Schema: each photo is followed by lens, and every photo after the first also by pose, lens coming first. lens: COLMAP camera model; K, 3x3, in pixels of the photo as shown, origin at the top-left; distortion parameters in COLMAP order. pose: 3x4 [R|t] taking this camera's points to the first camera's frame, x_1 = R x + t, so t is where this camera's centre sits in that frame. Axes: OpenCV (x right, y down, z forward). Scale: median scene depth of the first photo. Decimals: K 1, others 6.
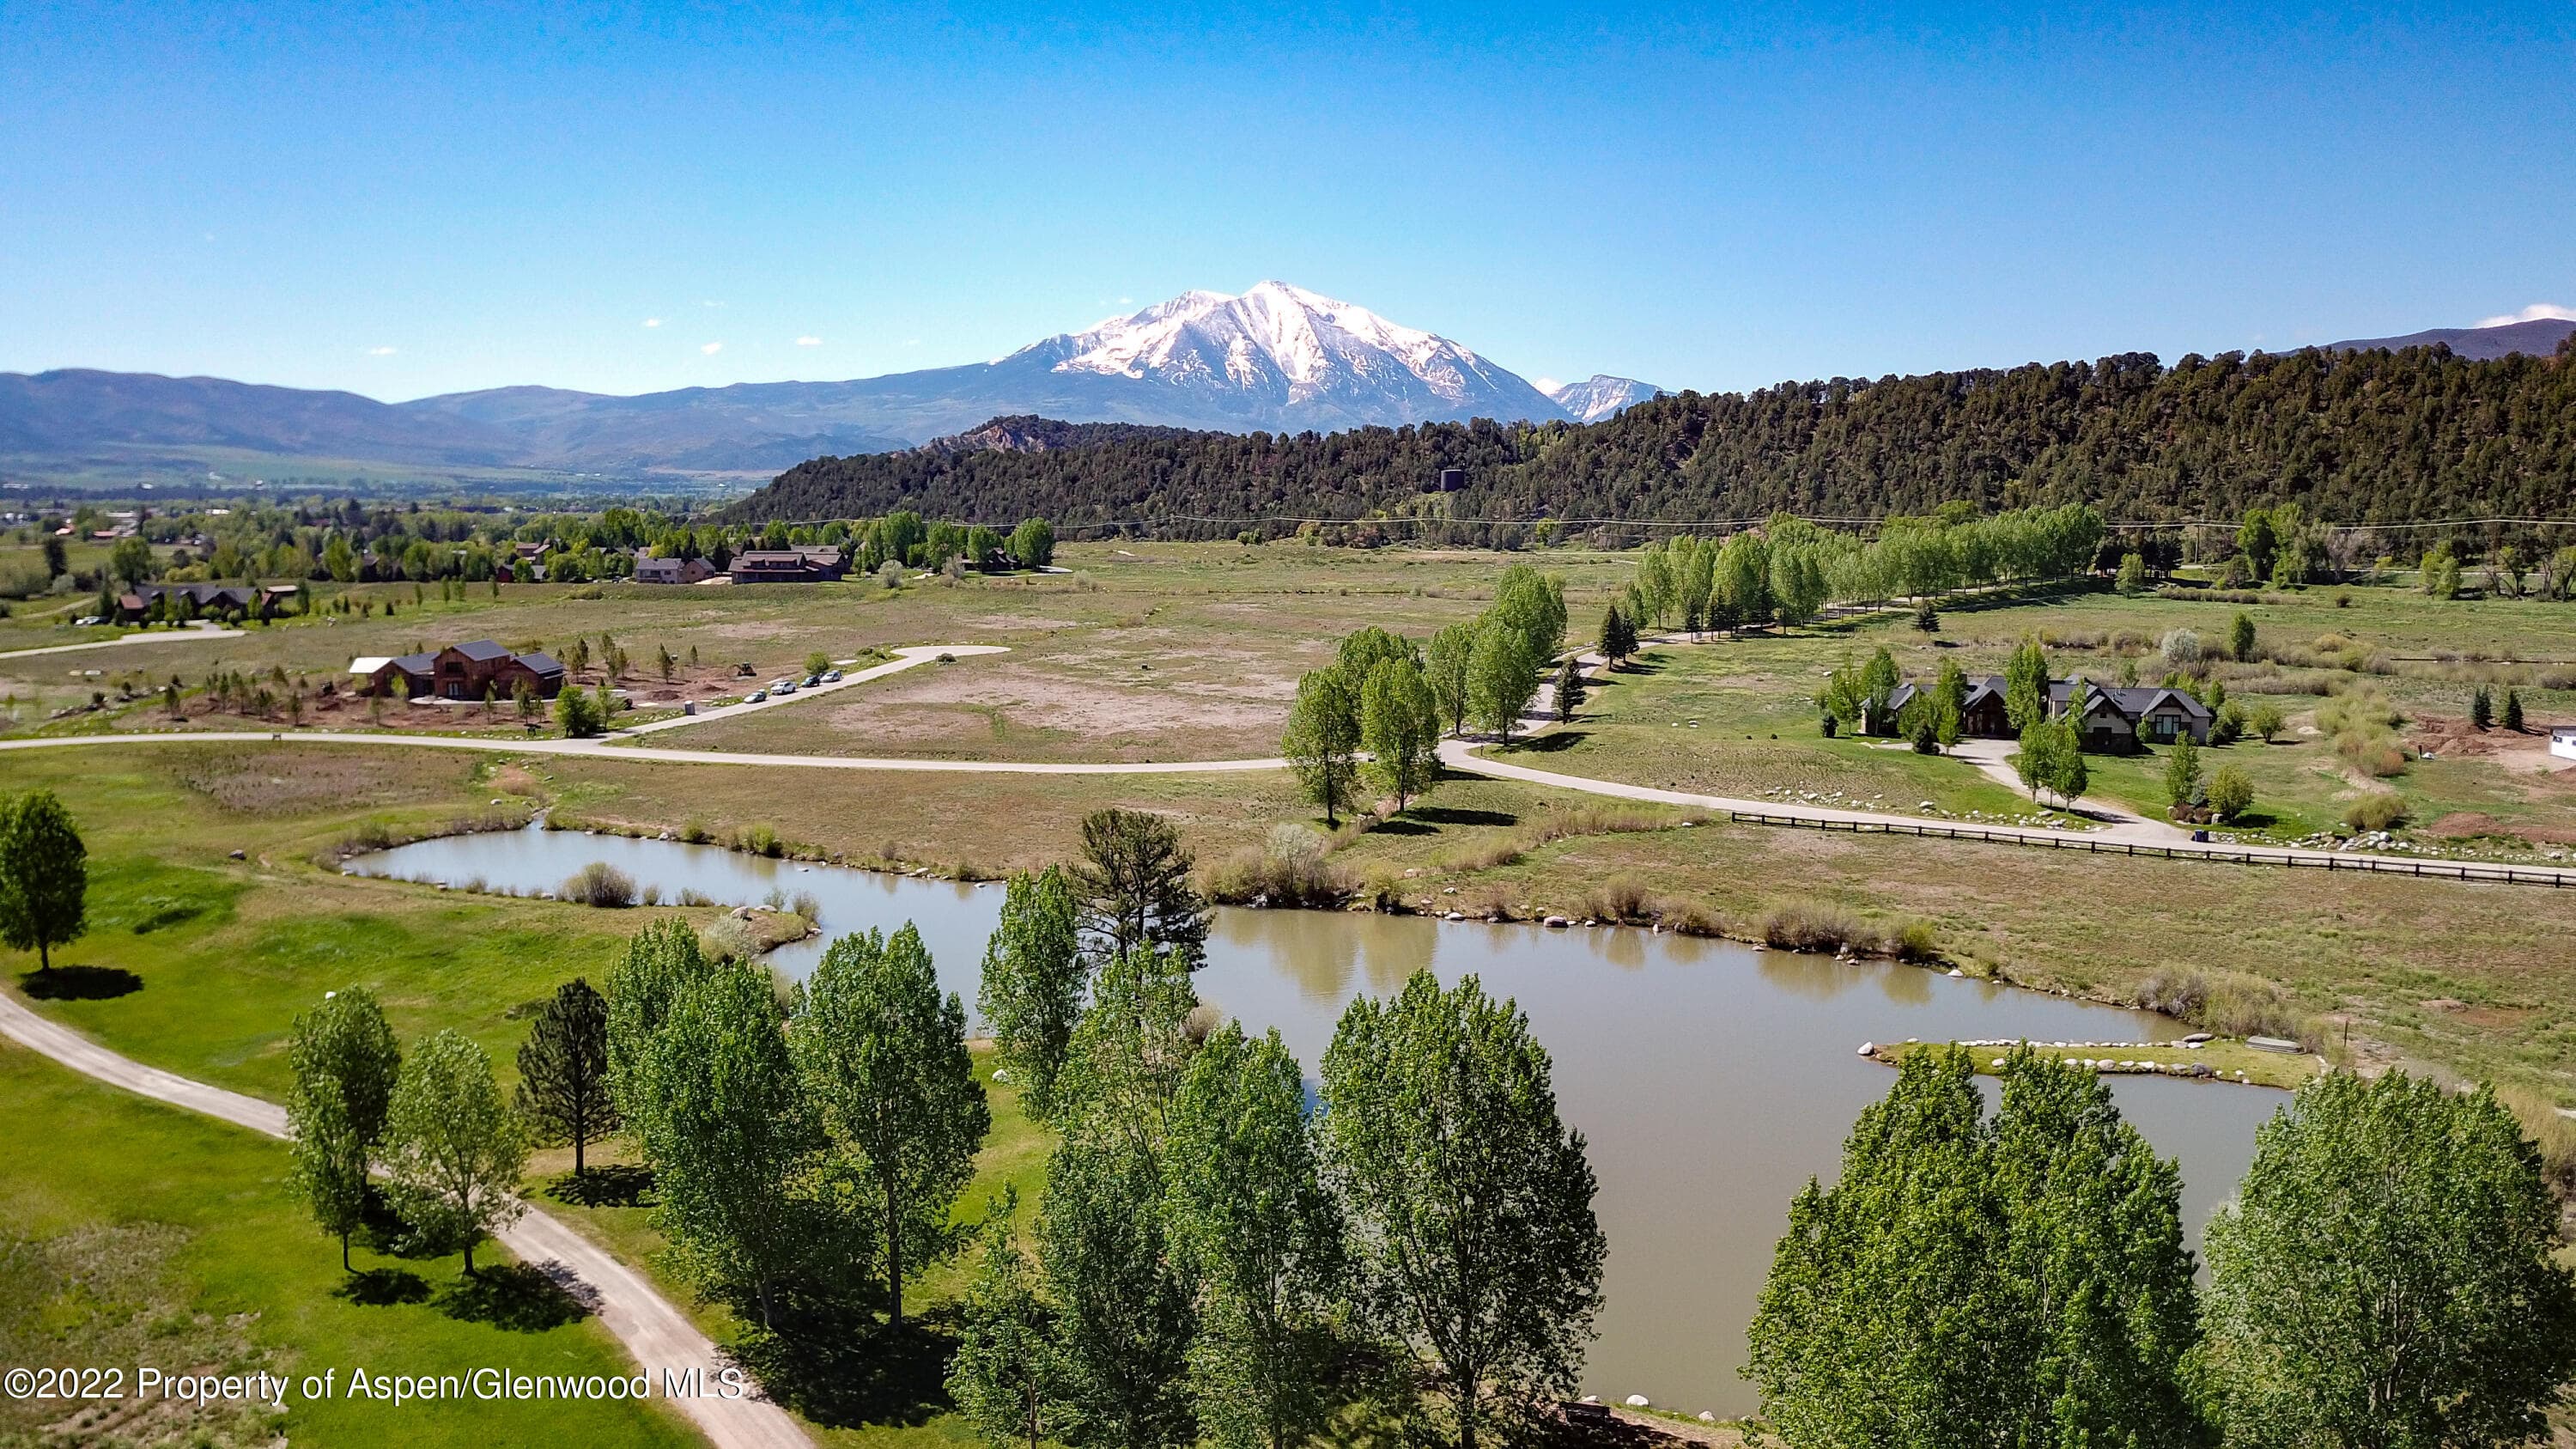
lens RADIAL K [[1980.1, 0, 1288.0], [0, 1980.1, 724.5], [0, 0, 1]] dist [0.052791, -0.130550]
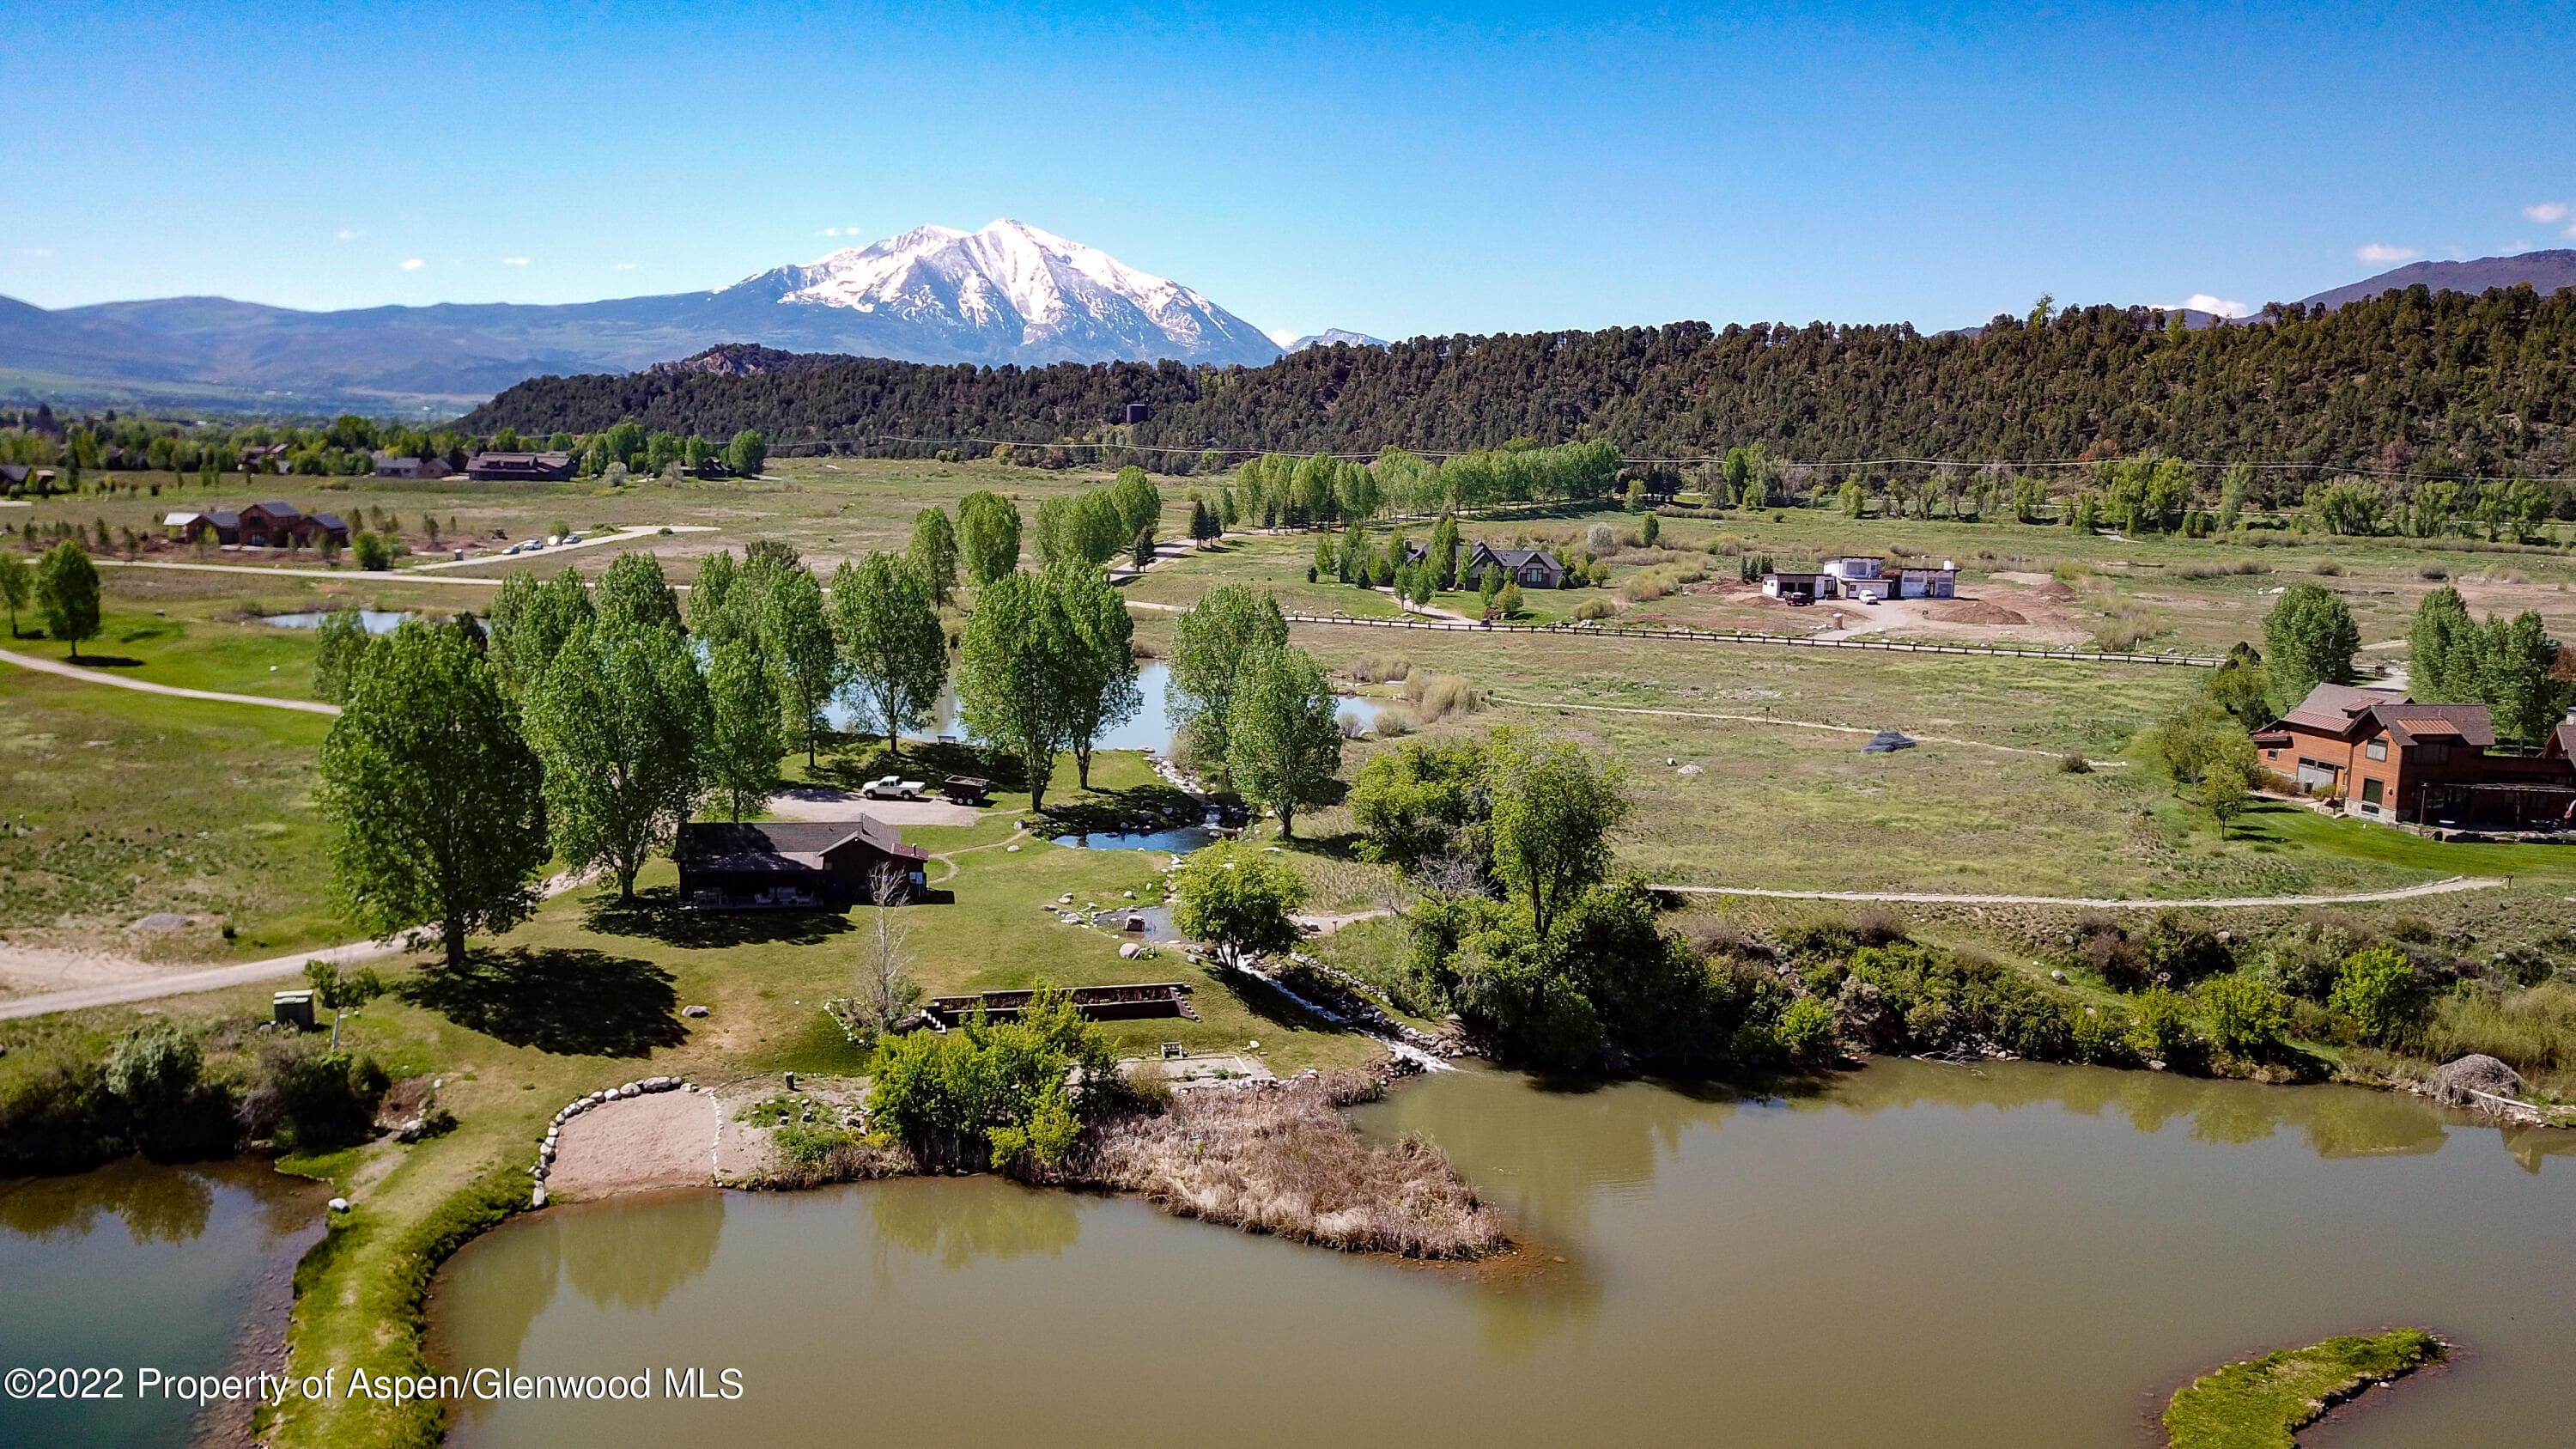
lens RADIAL K [[1987.9, 0, 1288.0], [0, 1987.9, 724.5], [0, 0, 1]] dist [0.006835, 0.001368]
pose [[0.991071, 0.010454, 0.132928, 0.025128], [-0.013924, 0.999585, 0.025202, 0.026771], [-0.132610, -0.026828, 0.990805, -0.148384]]
